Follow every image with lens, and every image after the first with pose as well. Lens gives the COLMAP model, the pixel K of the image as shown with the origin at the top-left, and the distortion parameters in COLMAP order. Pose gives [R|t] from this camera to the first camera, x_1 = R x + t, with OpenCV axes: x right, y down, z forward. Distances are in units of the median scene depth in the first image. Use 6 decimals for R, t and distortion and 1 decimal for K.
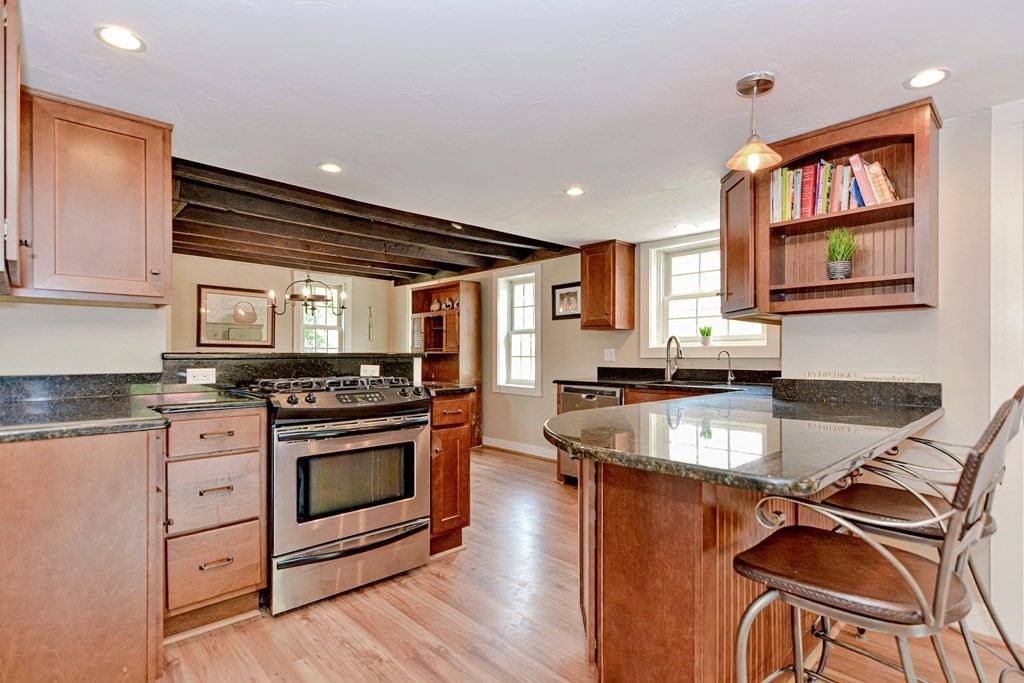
lens RADIAL K [[496.6, 0, 507.7], [0, 496.6, 355.1], [0, 0, 1]] dist [0.015850, -0.007207]
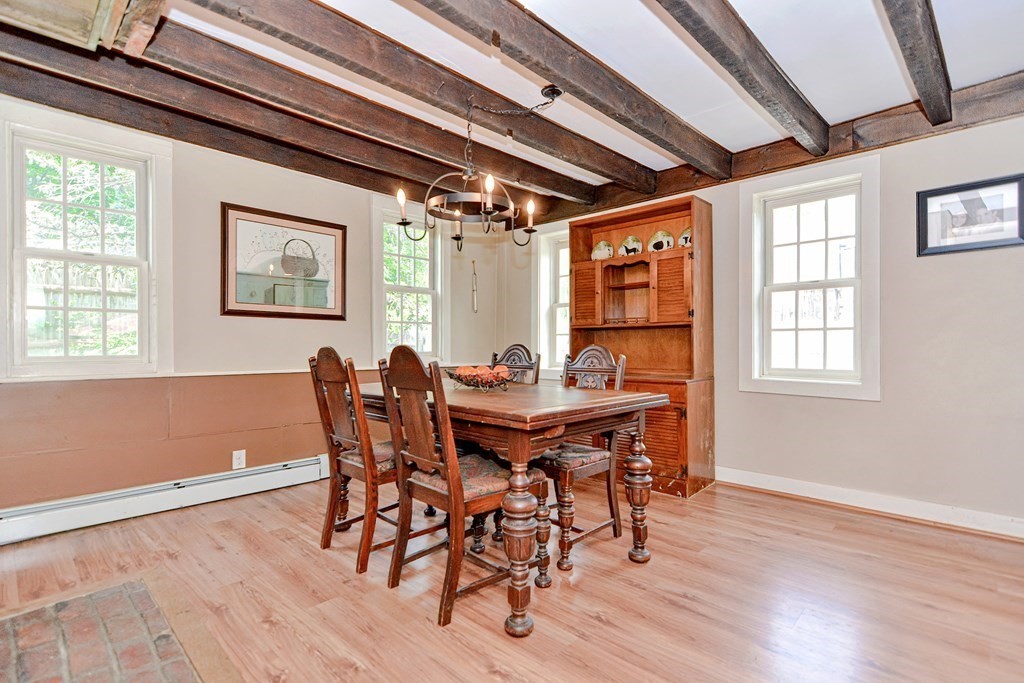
lens RADIAL K [[496.6, 0, 508.7], [0, 496.6, 332.0], [0, 0, 1]] dist [0.015850, -0.007207]
pose [[0.998144, -0.006903, 0.060513, -0.650592], [0.008373, 0.999675, -0.024071, 0.032673], [-0.060327, 0.024533, 0.997877, 0.833524]]
